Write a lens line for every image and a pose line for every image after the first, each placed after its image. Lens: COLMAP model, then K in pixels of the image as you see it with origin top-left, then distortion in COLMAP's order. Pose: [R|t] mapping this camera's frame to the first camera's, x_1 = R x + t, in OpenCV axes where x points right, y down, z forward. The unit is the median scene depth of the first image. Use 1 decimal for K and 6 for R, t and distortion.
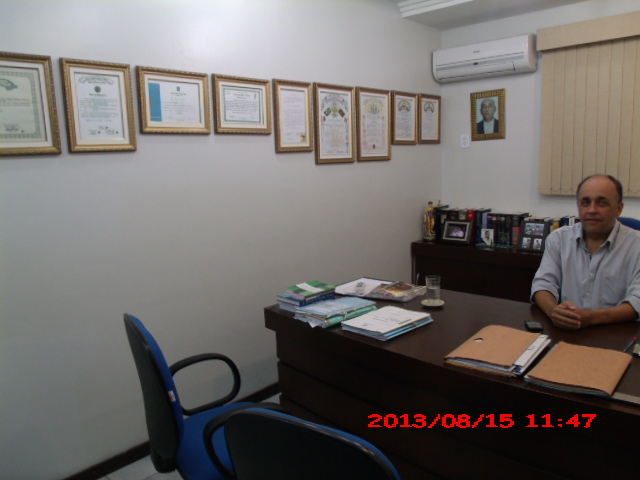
lens RADIAL K [[533.6, 0, 319.9], [0, 533.6, 239.4], [0, 0, 1]] dist [-0.000502, -0.000931]
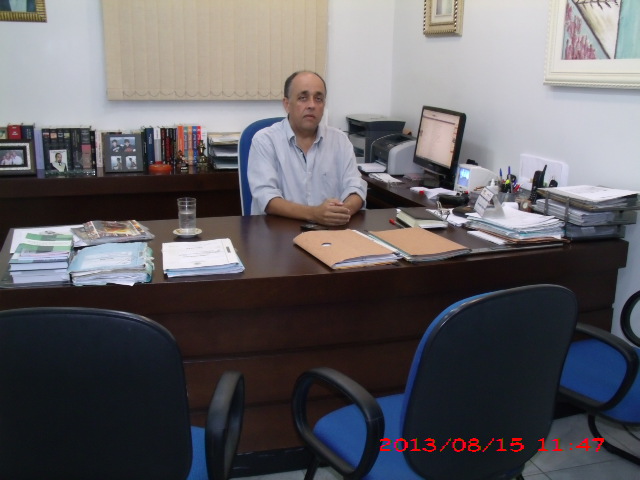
lens RADIAL K [[760.7, 0, 320.0], [0, 760.7, 240.4], [0, 0, 1]] dist [0.089889, 0.000000]
pose [[0.482605, -0.169645, 0.859251, -0.457410], [0.109487, 0.985052, 0.132988, 0.001922], [-0.868968, 0.029896, 0.493965, 0.189130]]
